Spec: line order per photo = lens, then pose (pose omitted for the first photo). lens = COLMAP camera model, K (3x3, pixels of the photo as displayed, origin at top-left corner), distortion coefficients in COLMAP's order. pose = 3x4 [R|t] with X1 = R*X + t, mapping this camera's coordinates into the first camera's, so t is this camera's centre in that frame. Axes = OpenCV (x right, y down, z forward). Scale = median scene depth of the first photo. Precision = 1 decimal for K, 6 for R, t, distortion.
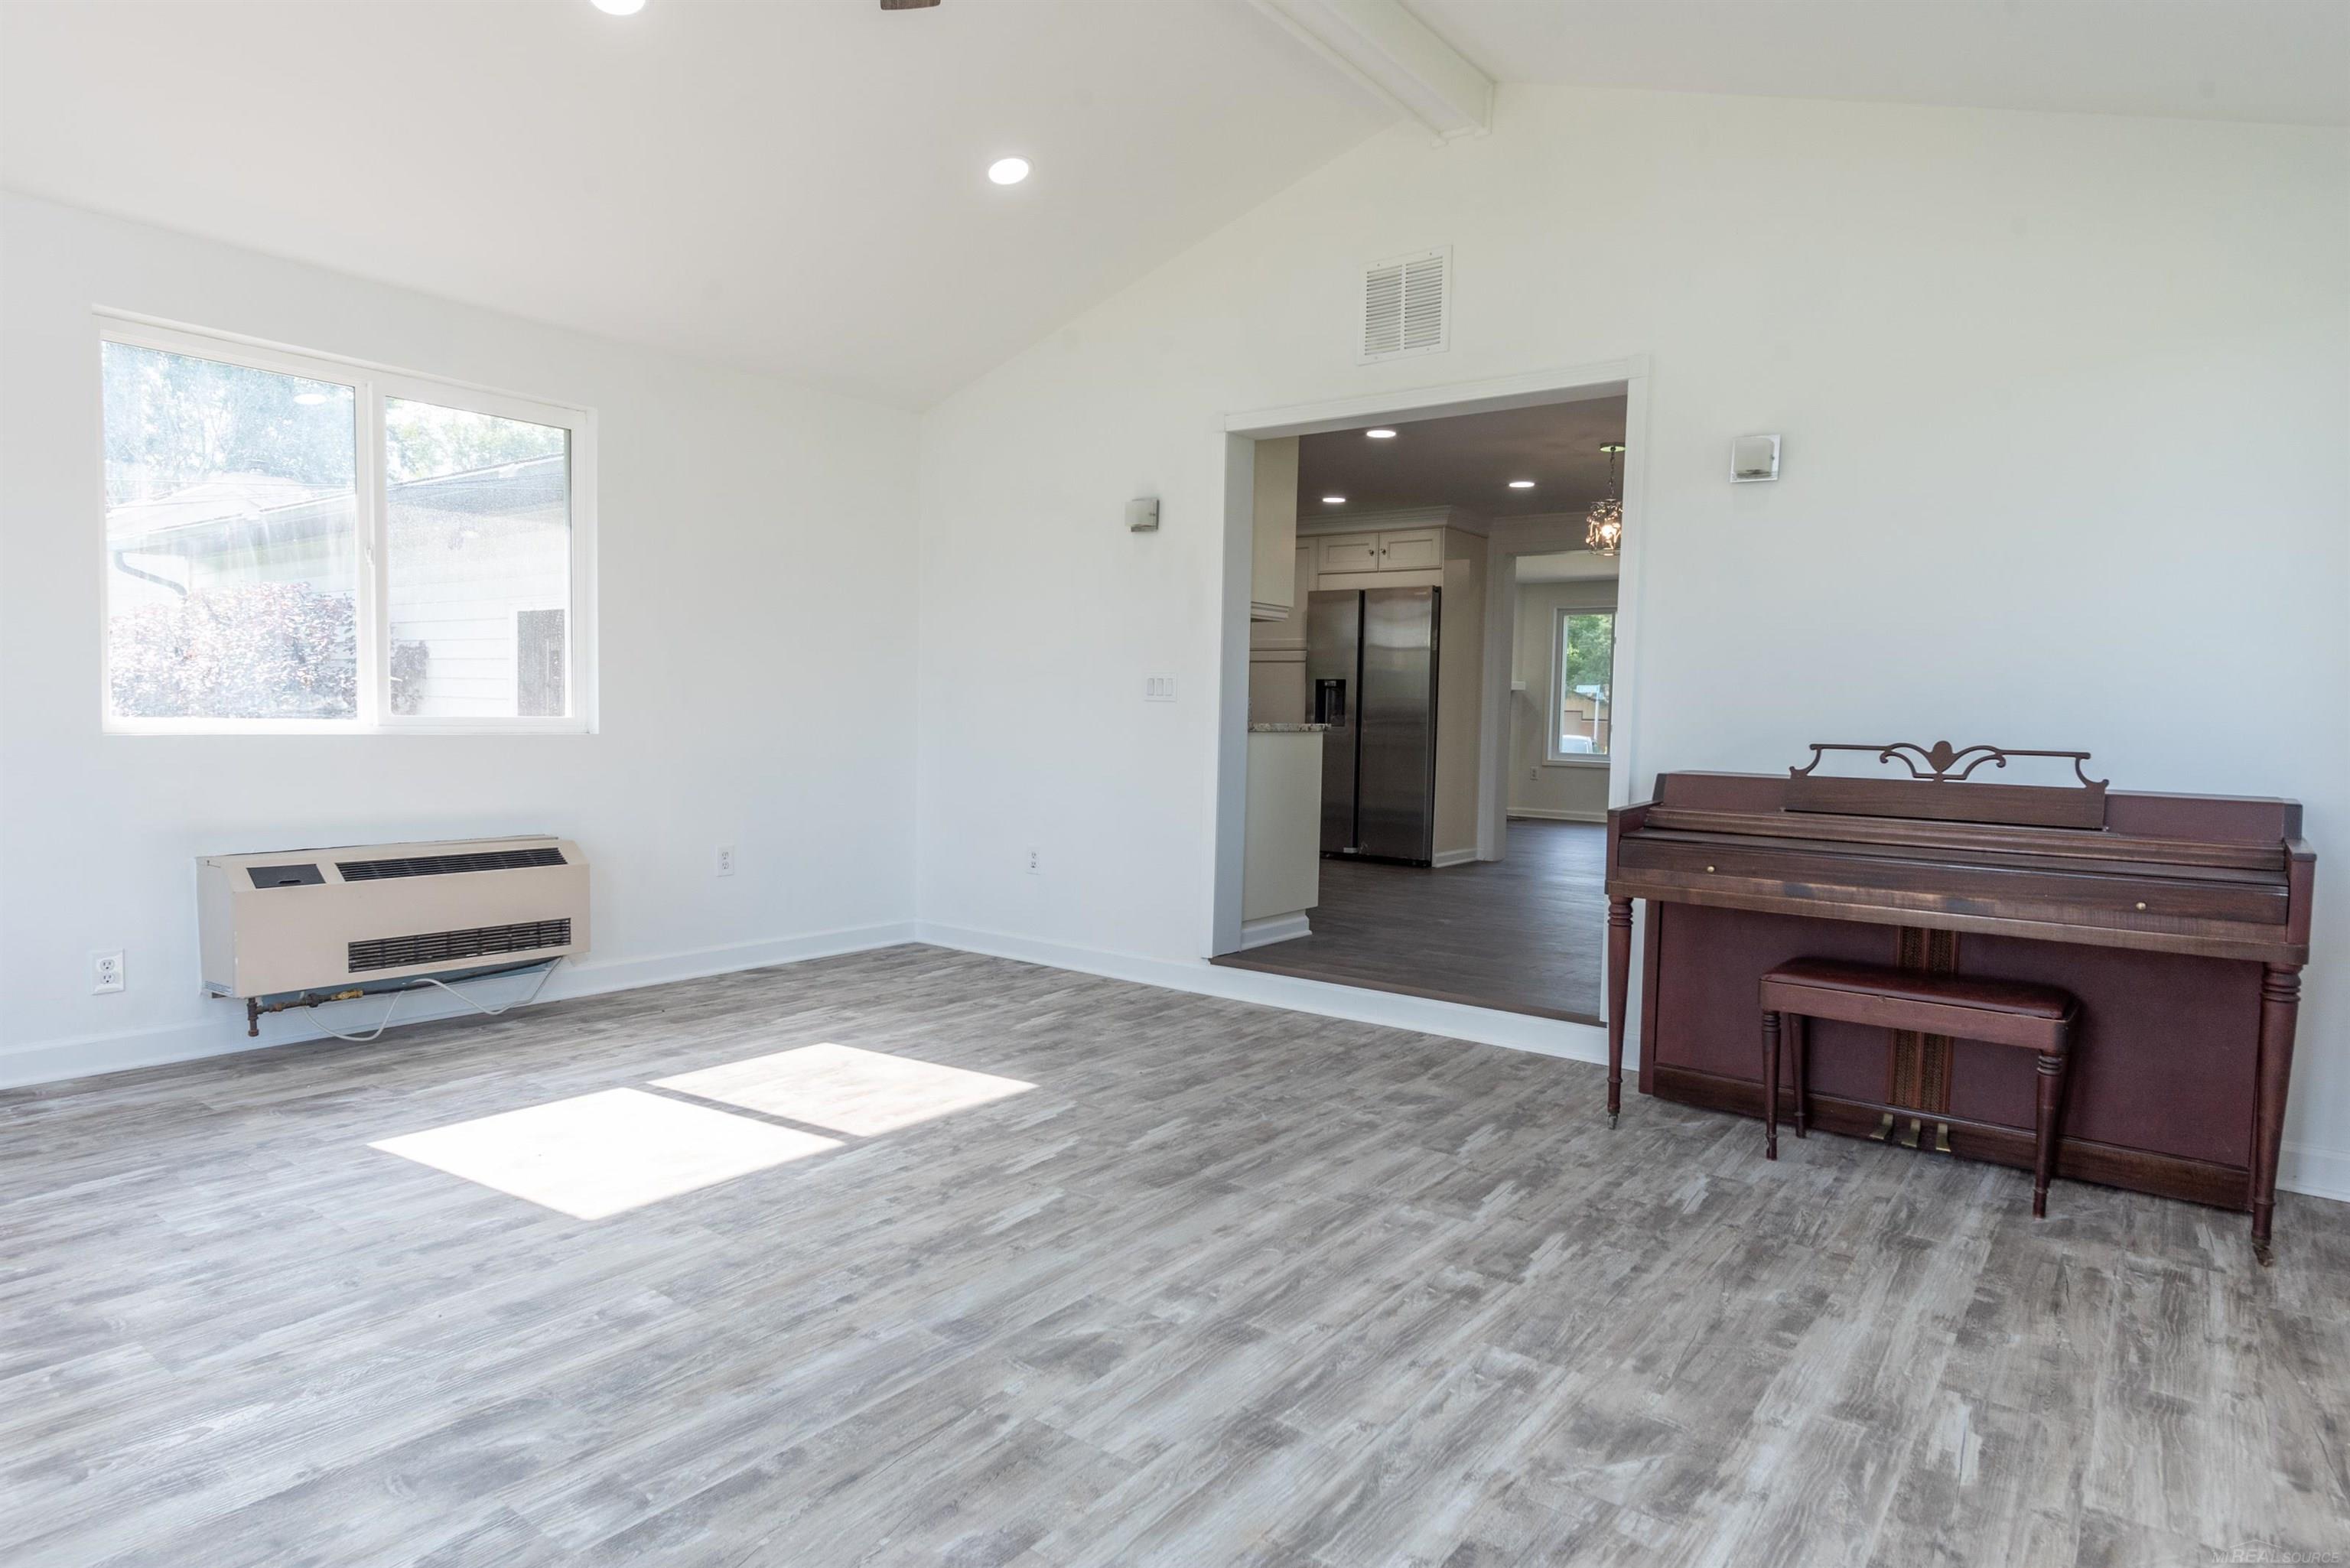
lens RADIAL K [[1357.3, 0, 1170.7], [0, 1357.3, 788.9], [0, 0, 1]] dist [-0.002077, -0.000762]
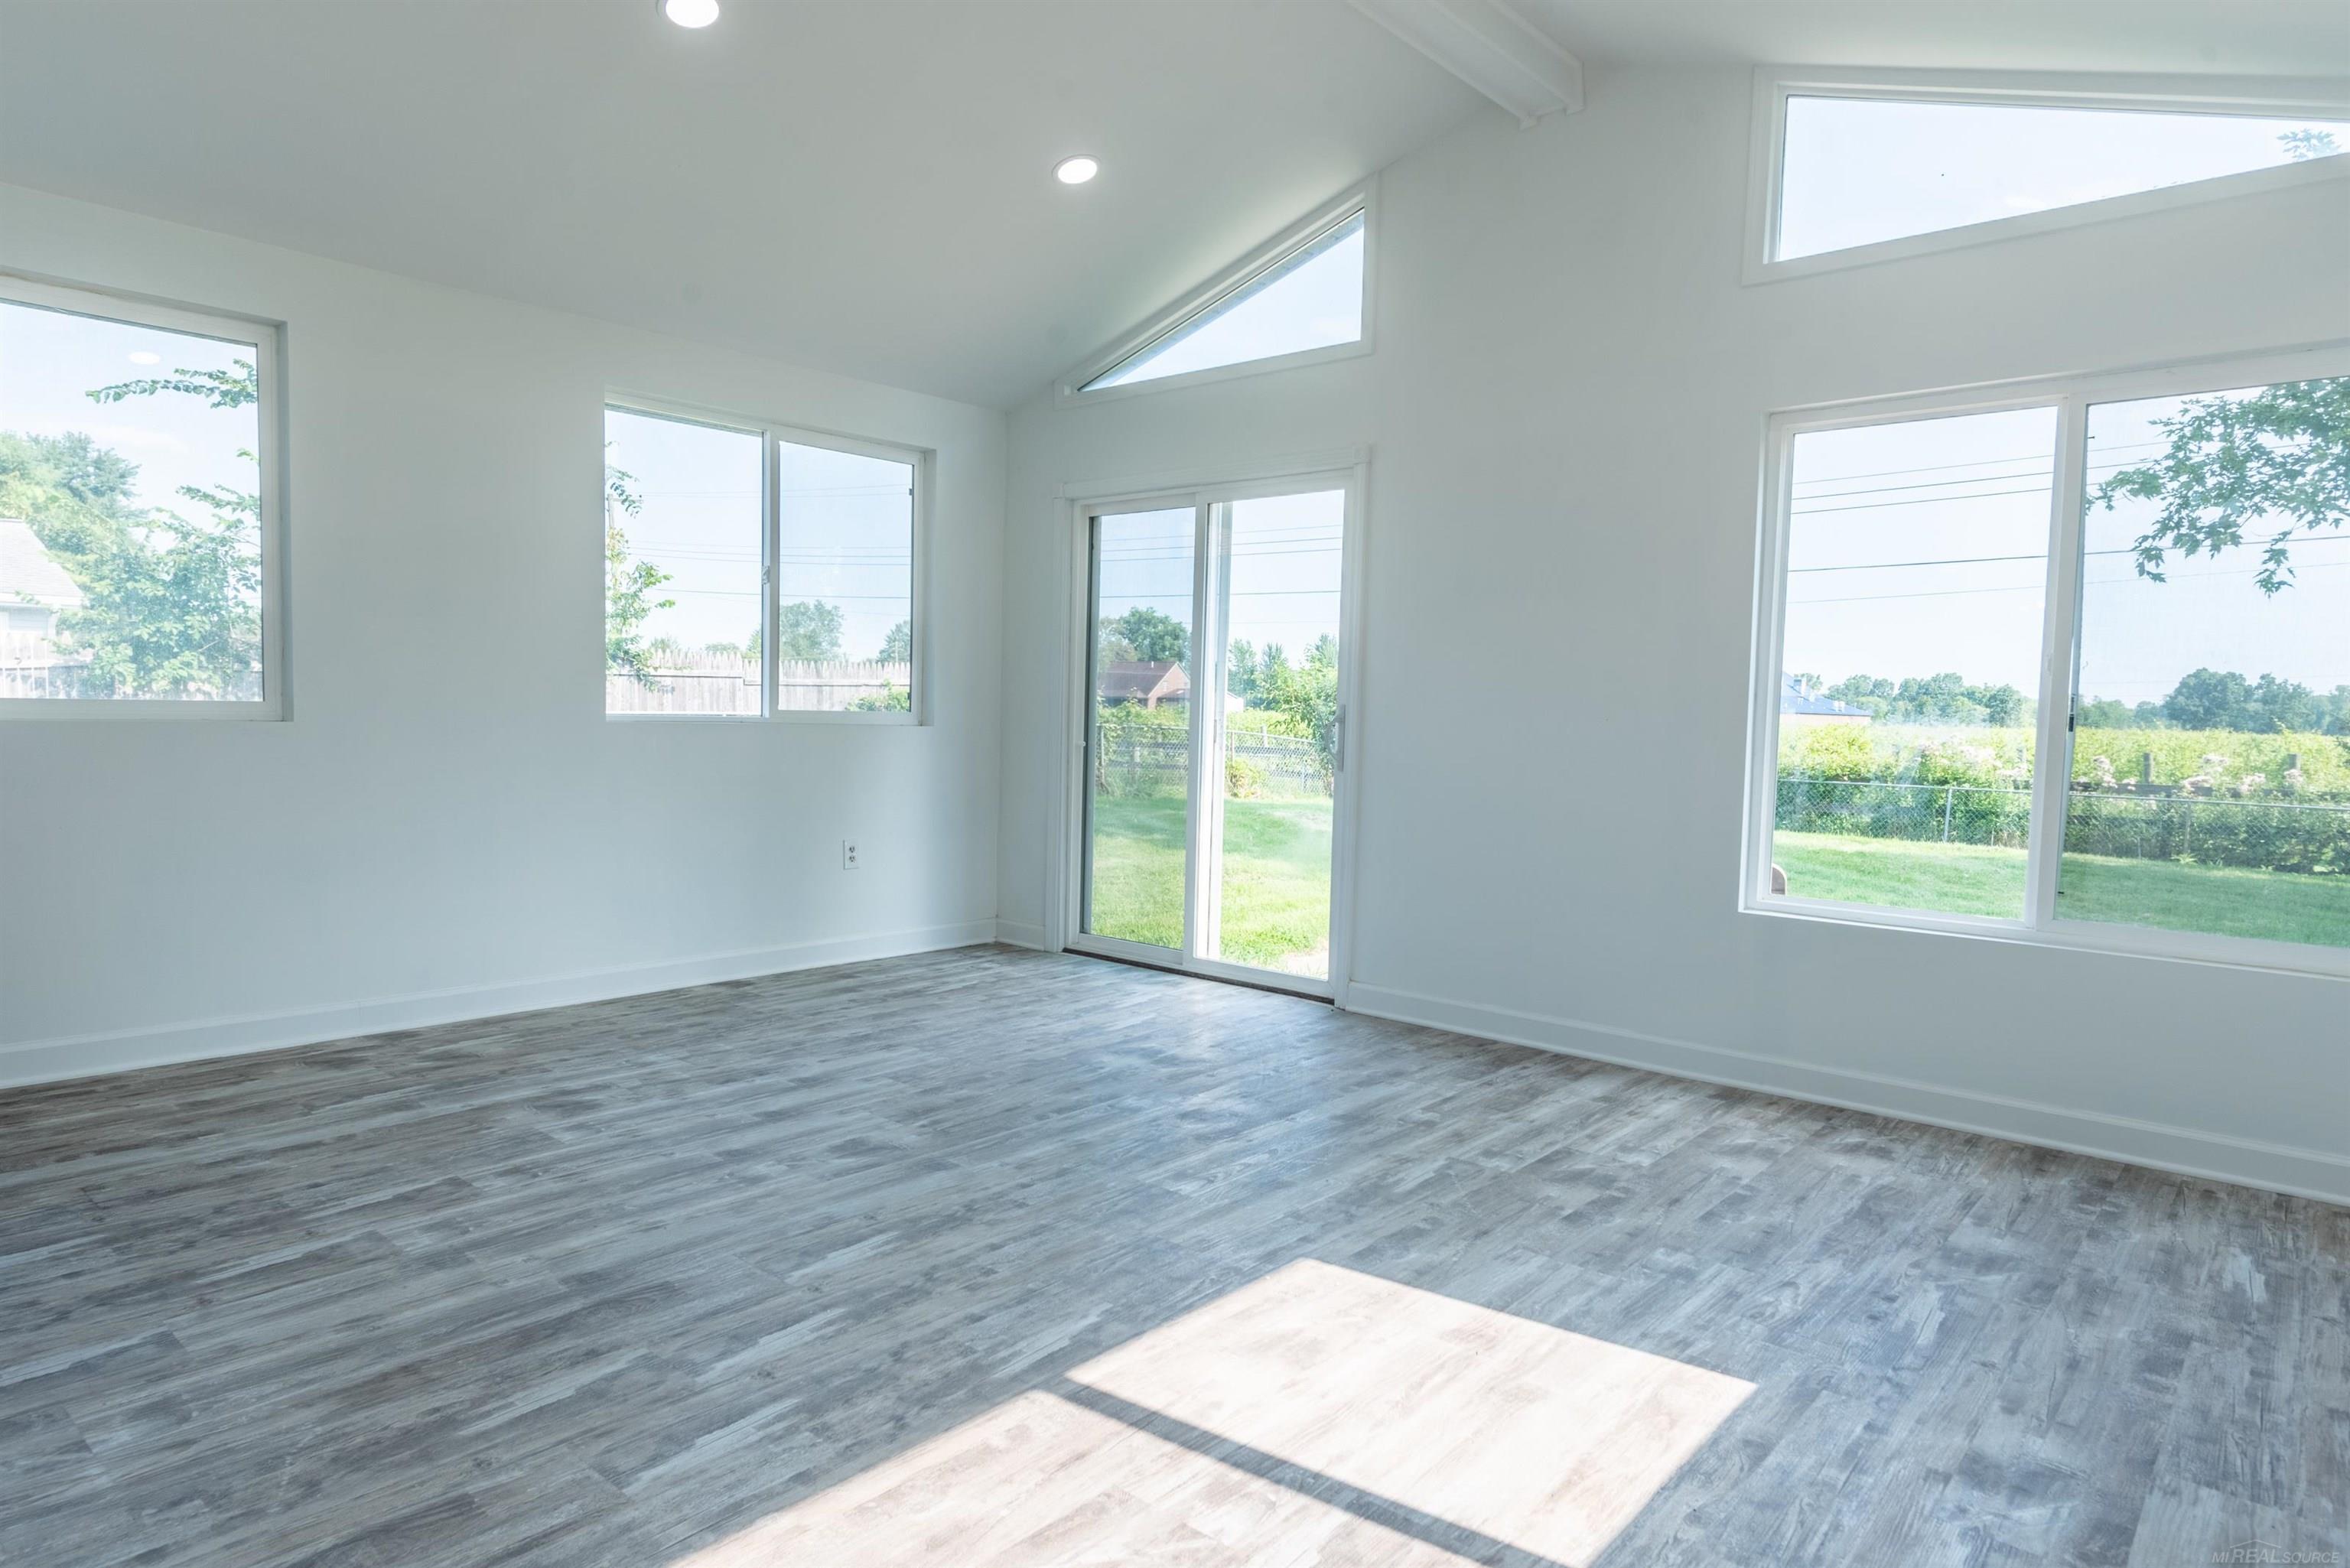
lens RADIAL K [[1357.3, 0, 1170.7], [0, 1357.3, 788.9], [0, 0, 1]] dist [-0.002077, -0.000762]
pose [[-0.996833, -0.051641, 0.060479, -0.380329], [-0.044116, 0.991822, 0.119760, -0.121359], [-0.066169, 0.116713, -0.990959, 1.937277]]
